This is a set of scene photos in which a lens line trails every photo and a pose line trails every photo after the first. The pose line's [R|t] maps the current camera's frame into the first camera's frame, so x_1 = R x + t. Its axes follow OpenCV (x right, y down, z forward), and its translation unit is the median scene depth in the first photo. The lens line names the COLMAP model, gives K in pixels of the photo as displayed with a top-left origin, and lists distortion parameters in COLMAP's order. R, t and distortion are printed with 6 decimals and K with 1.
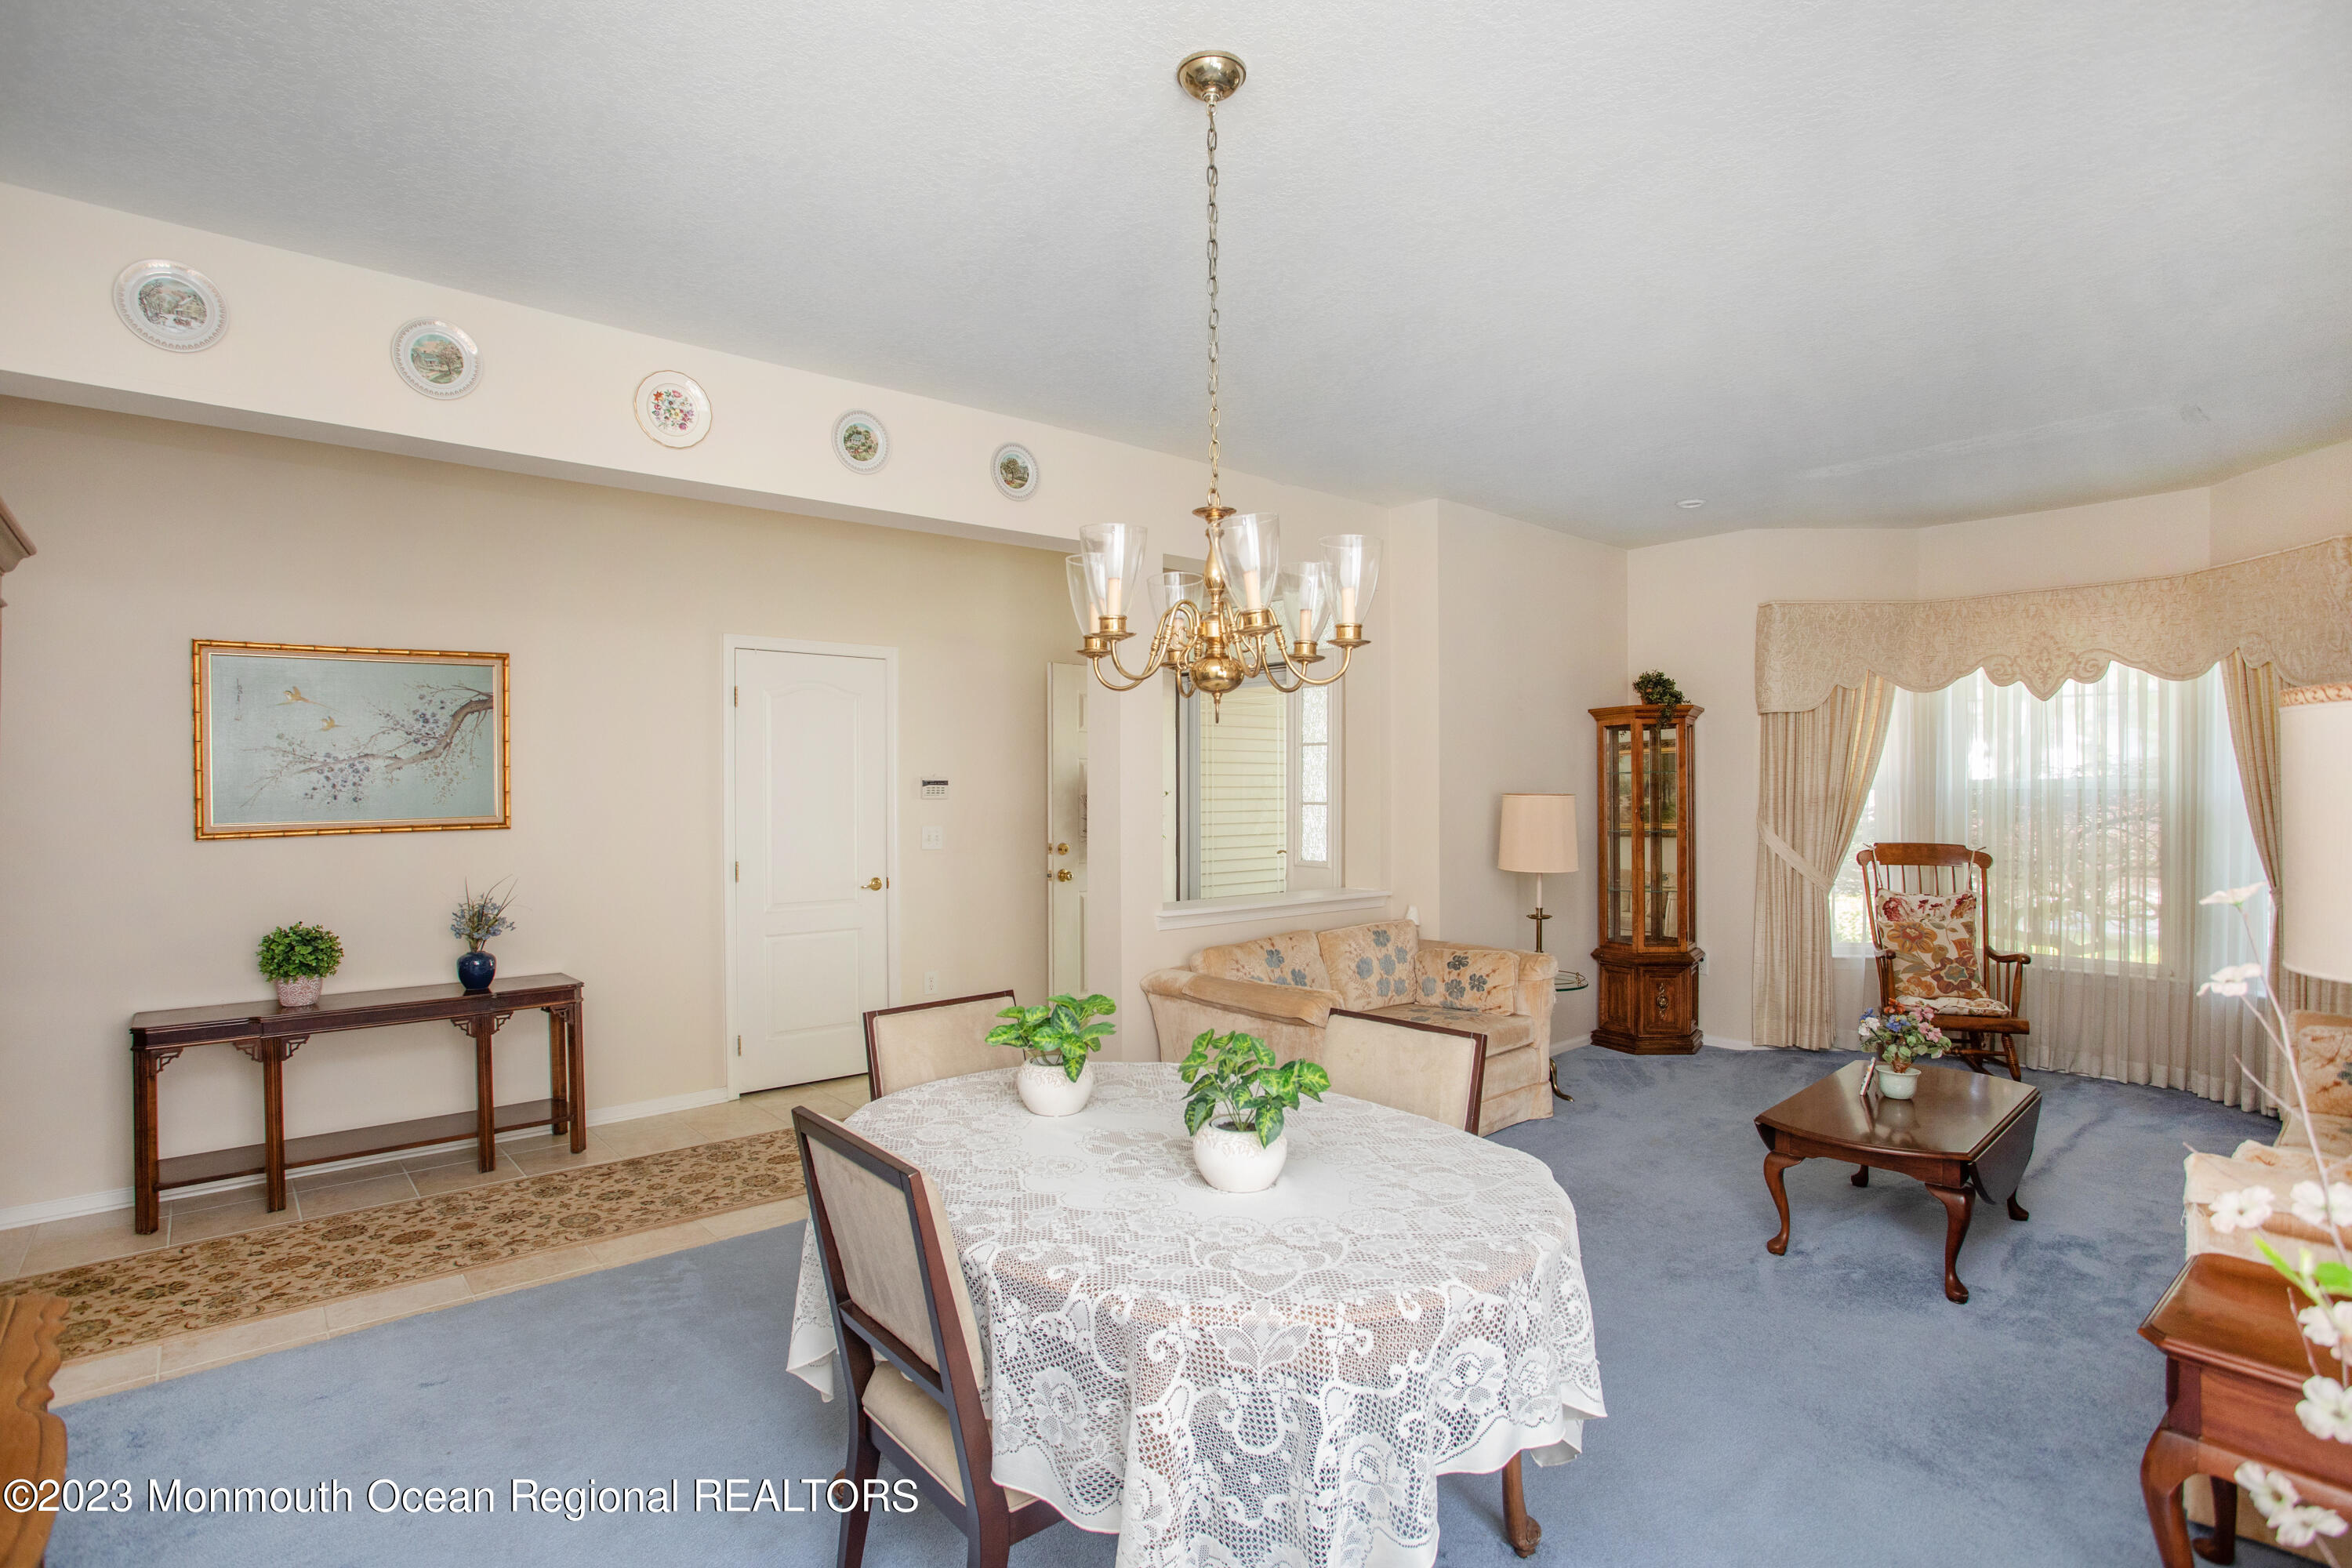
lens RADIAL K [[1143.8, 0, 1167.9], [0, 1143.8, 789.6], [0, 0, 1]] dist [-0.031624, 0.008315]
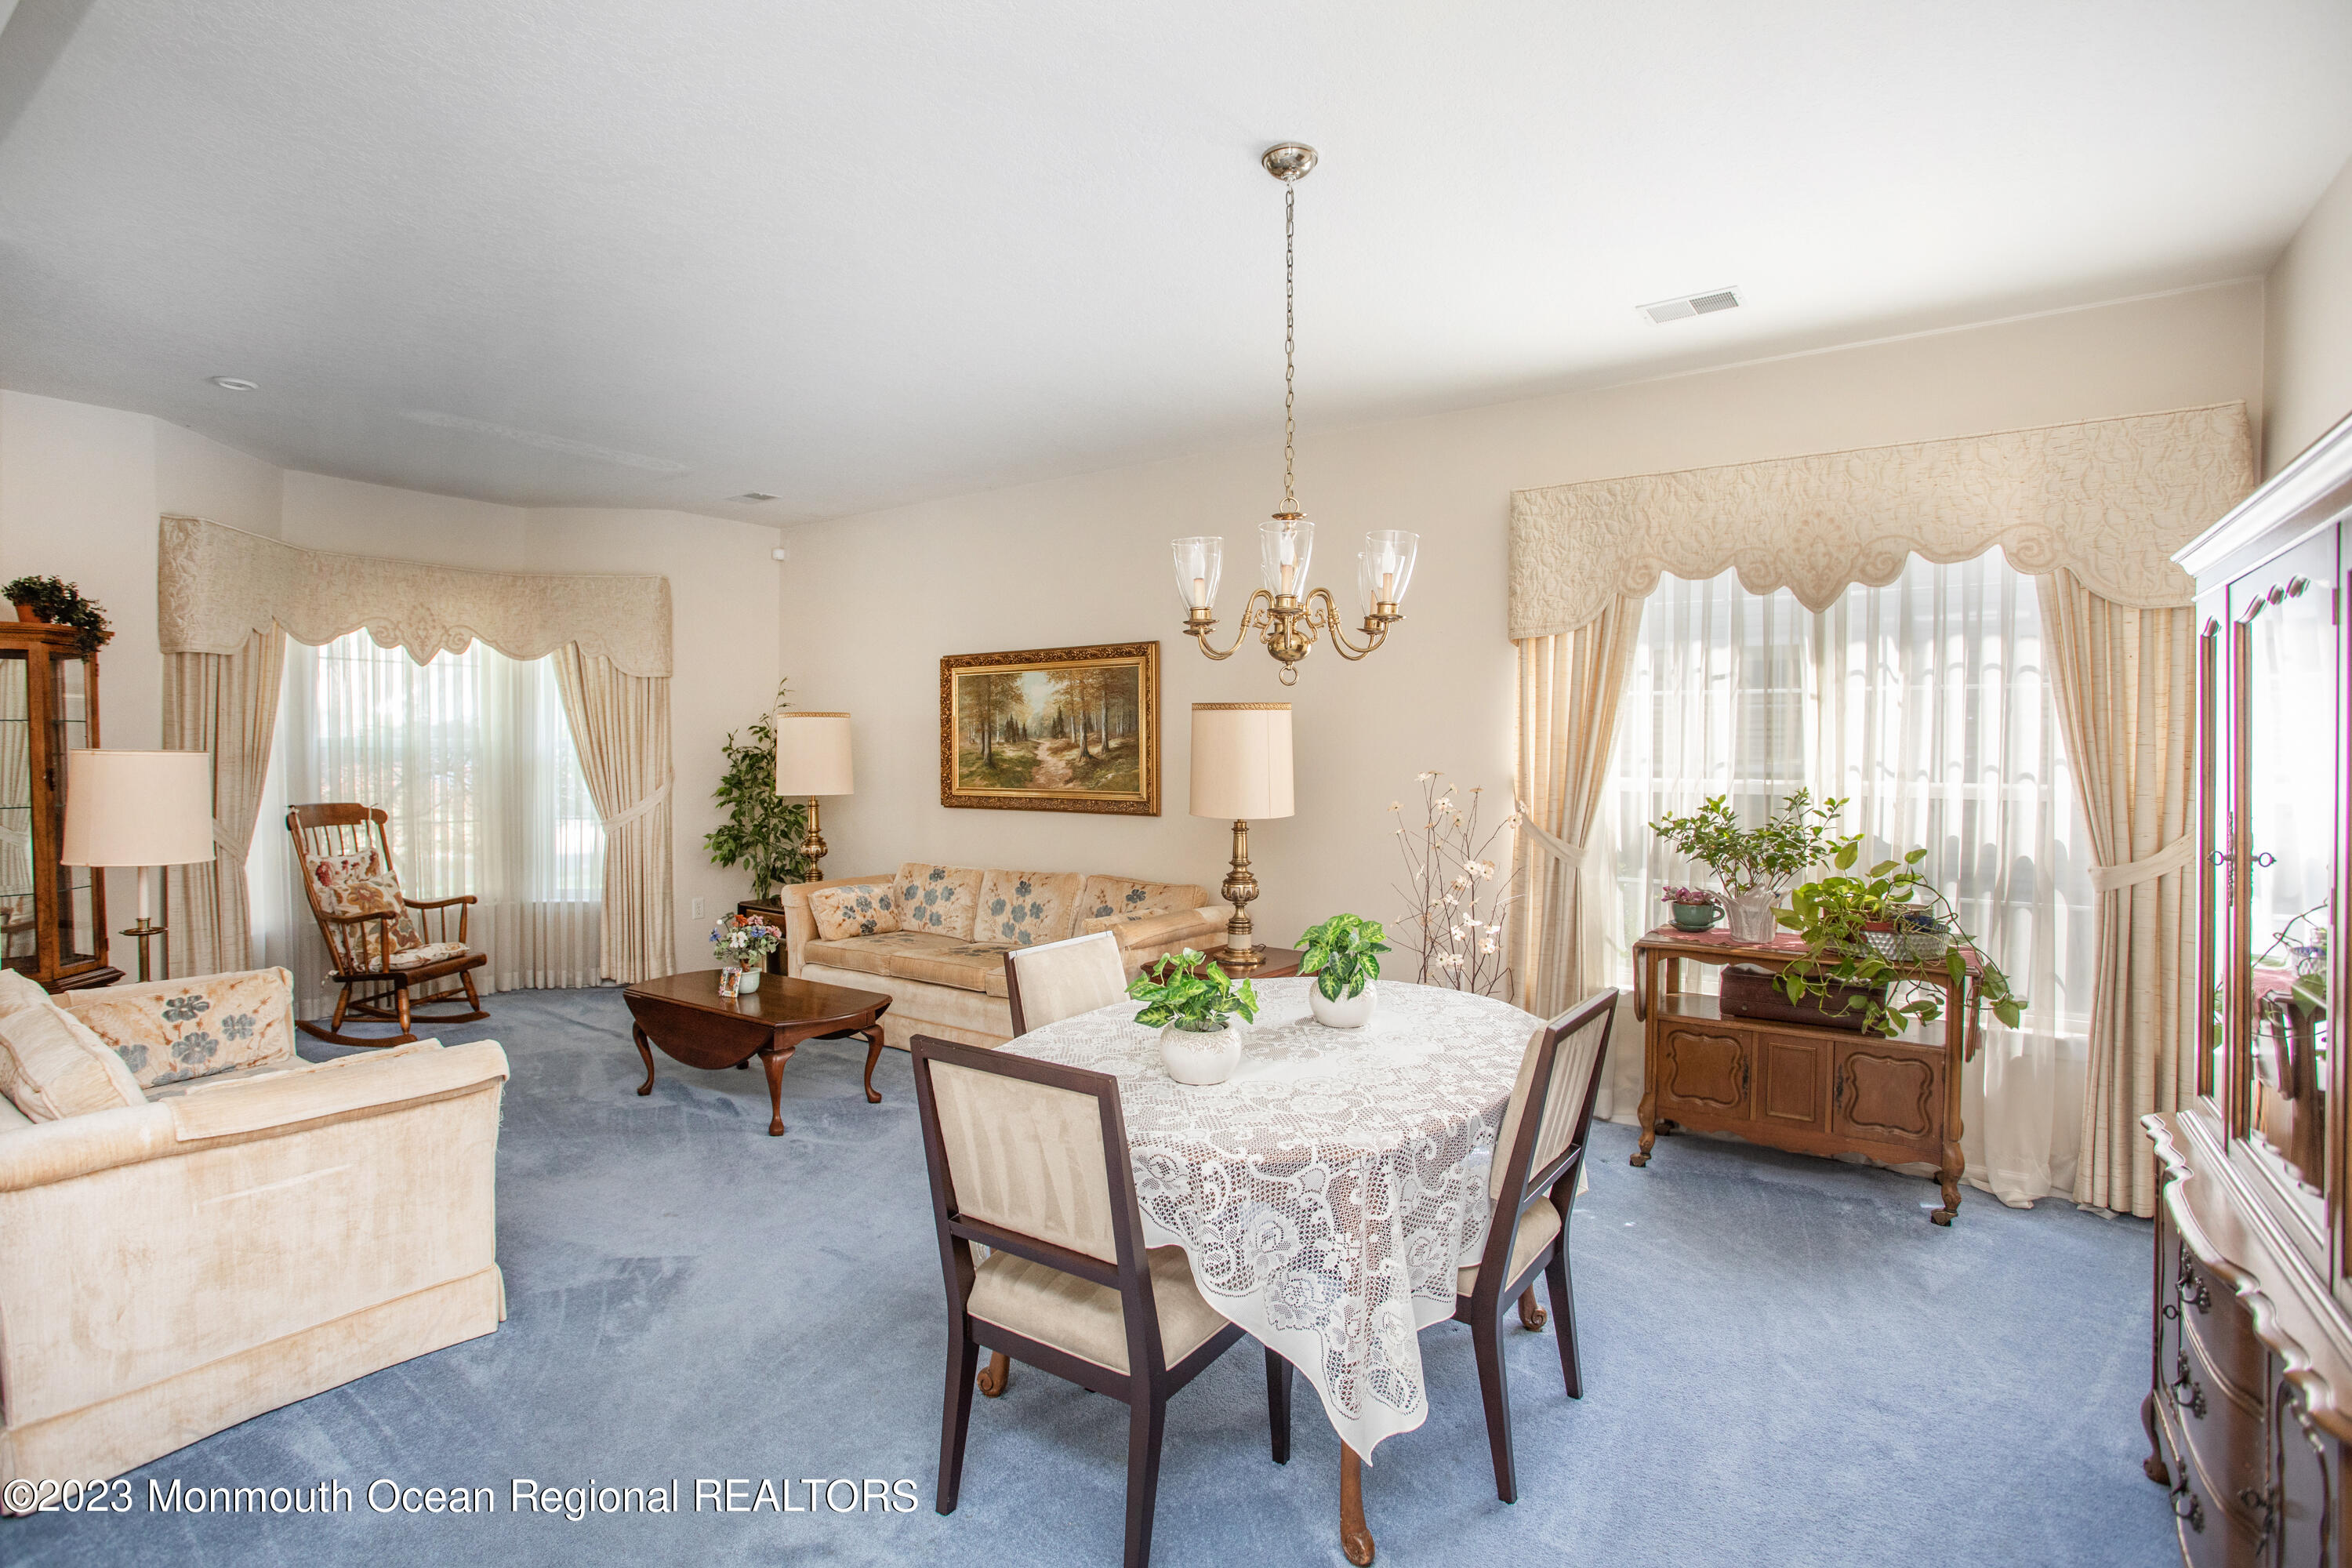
lens RADIAL K [[1143.8, 0, 1155.6], [0, 1143.8, 767.8], [0, 0, 1]] dist [-0.031624, 0.008315]
pose [[-0.231853, -0.012000, 0.972677, -0.450935], [0.002171, 0.999915, 0.012854, 0.006958], [-0.972748, 0.005092, -0.231808, 0.568100]]
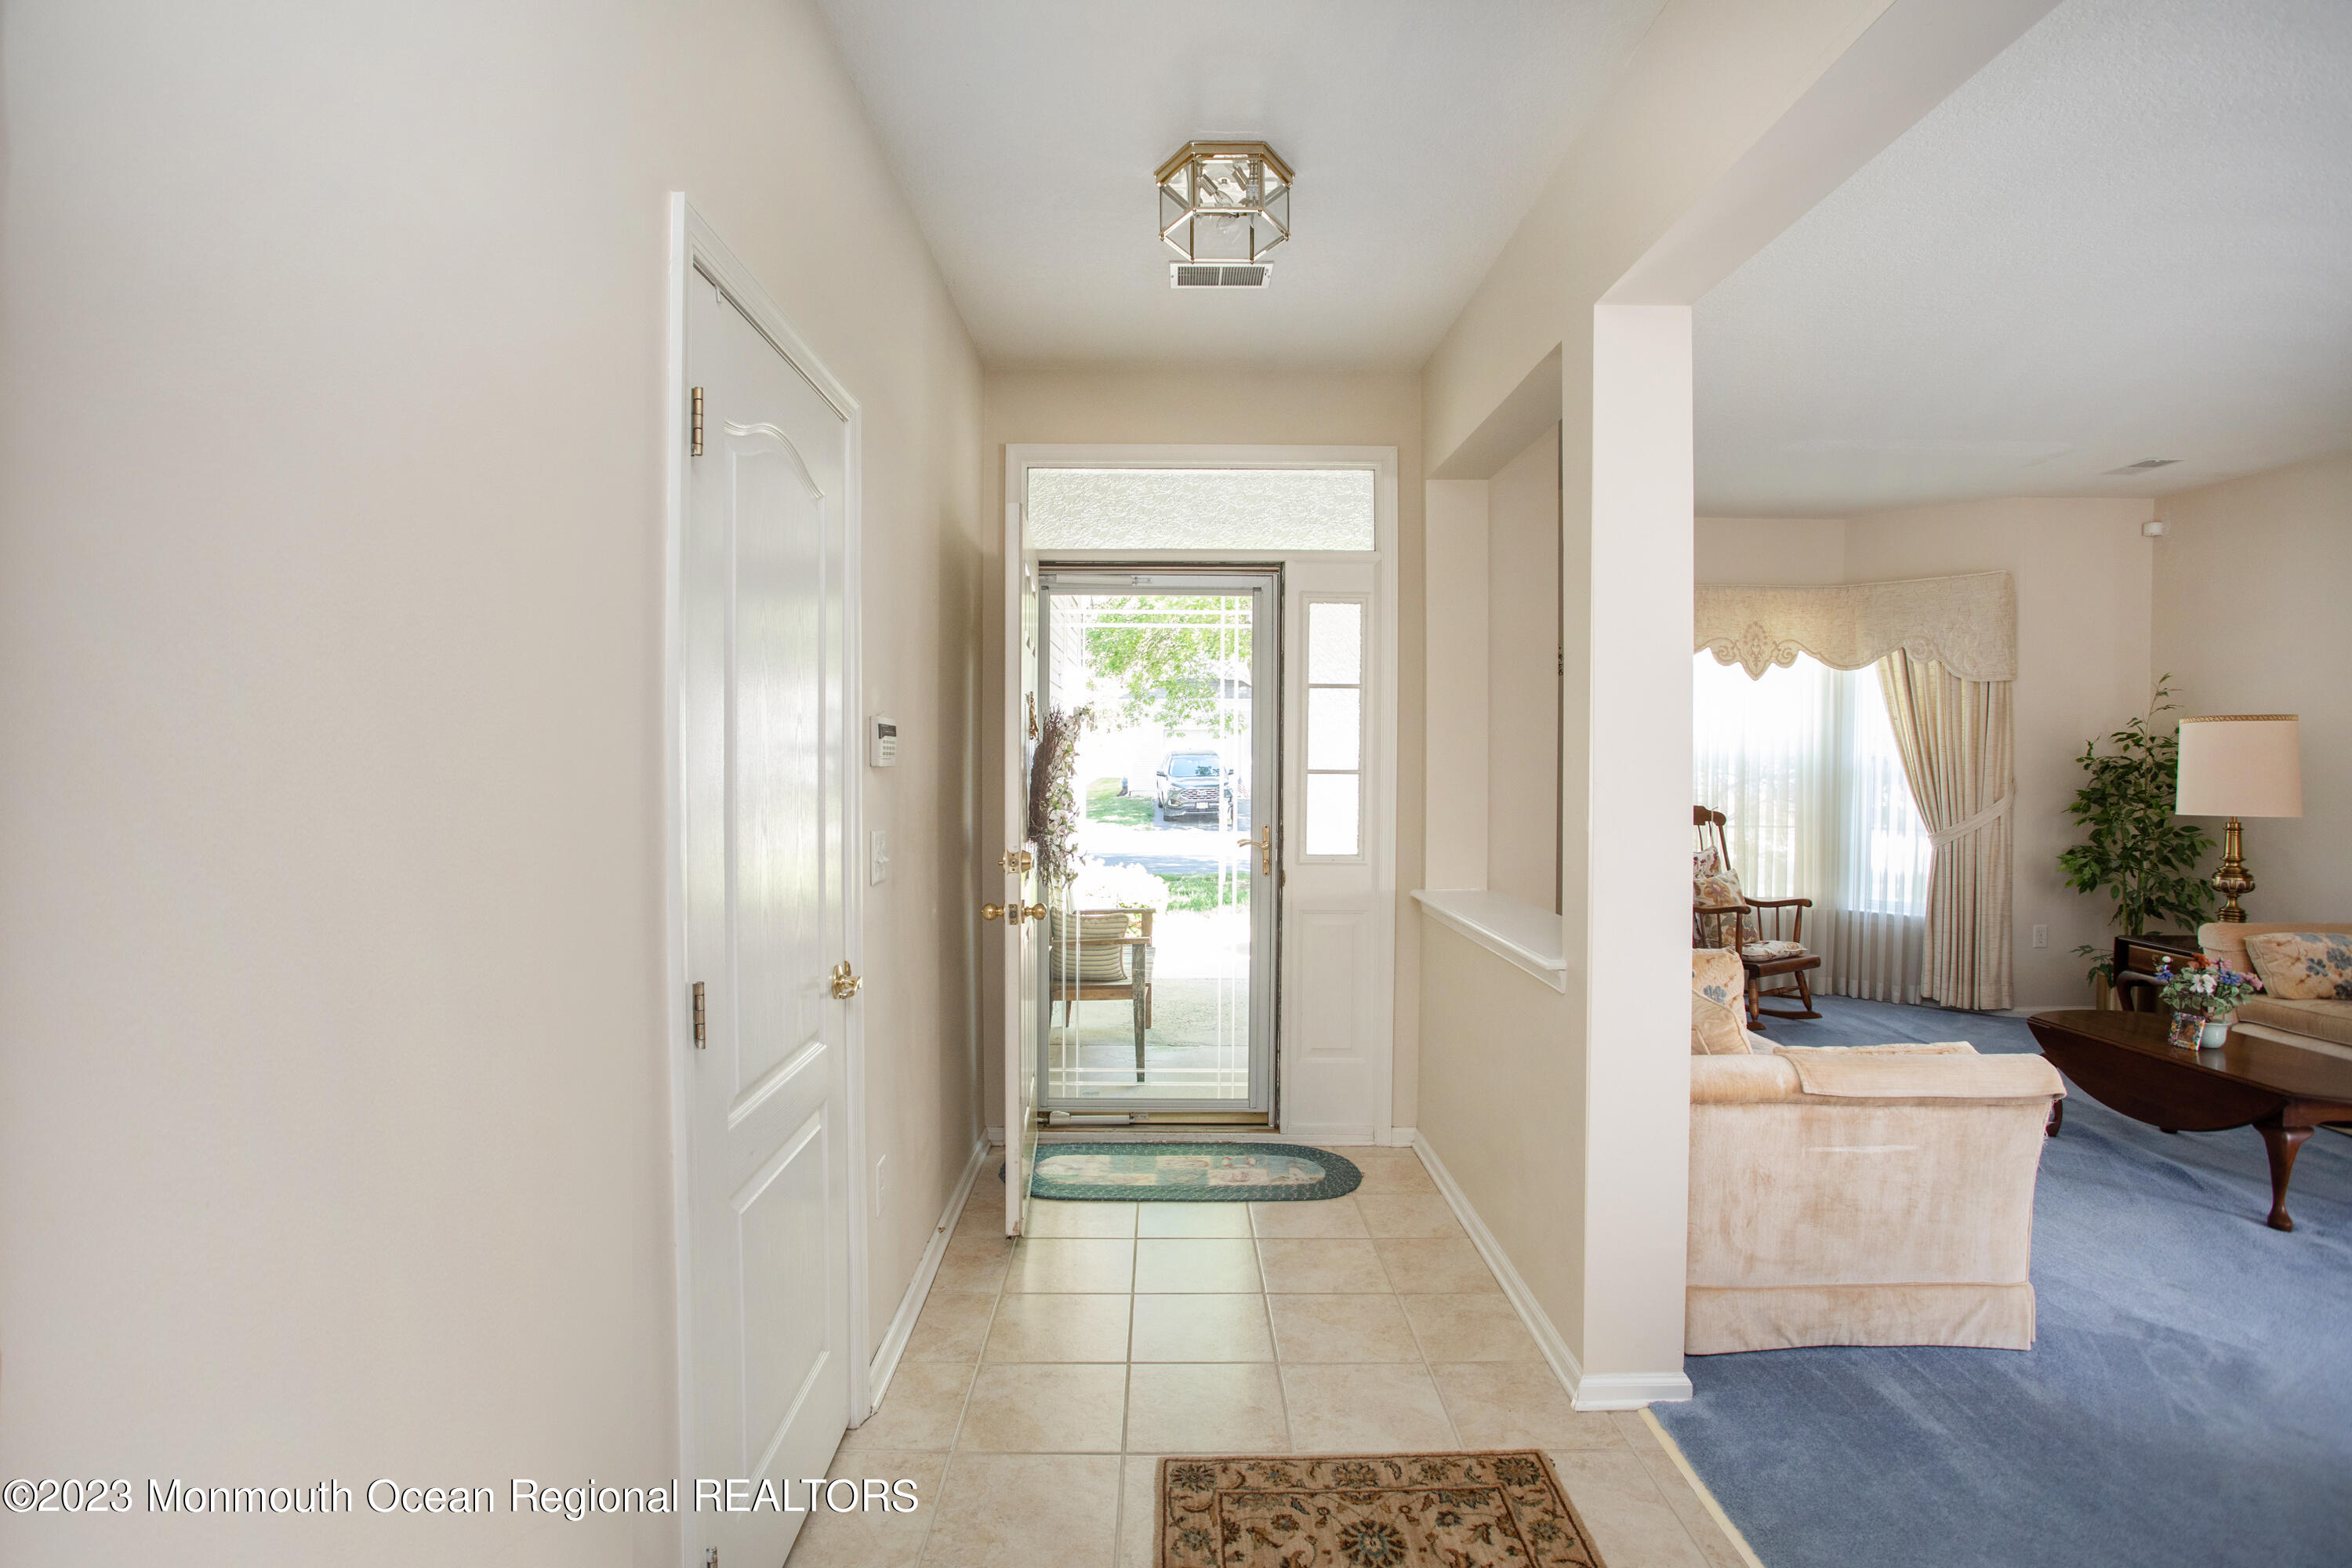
lens RADIAL K [[1143.8, 0, 1182.7], [0, 1143.8, 769.1], [0, 0, 1]] dist [-0.031624, 0.008315]
pose [[0.646033, -0.003961, 0.763299, -0.509497], [-0.003625, 0.999959, 0.008256, 0.005511], [-0.763301, -0.008100, 0.645993, 0.696271]]
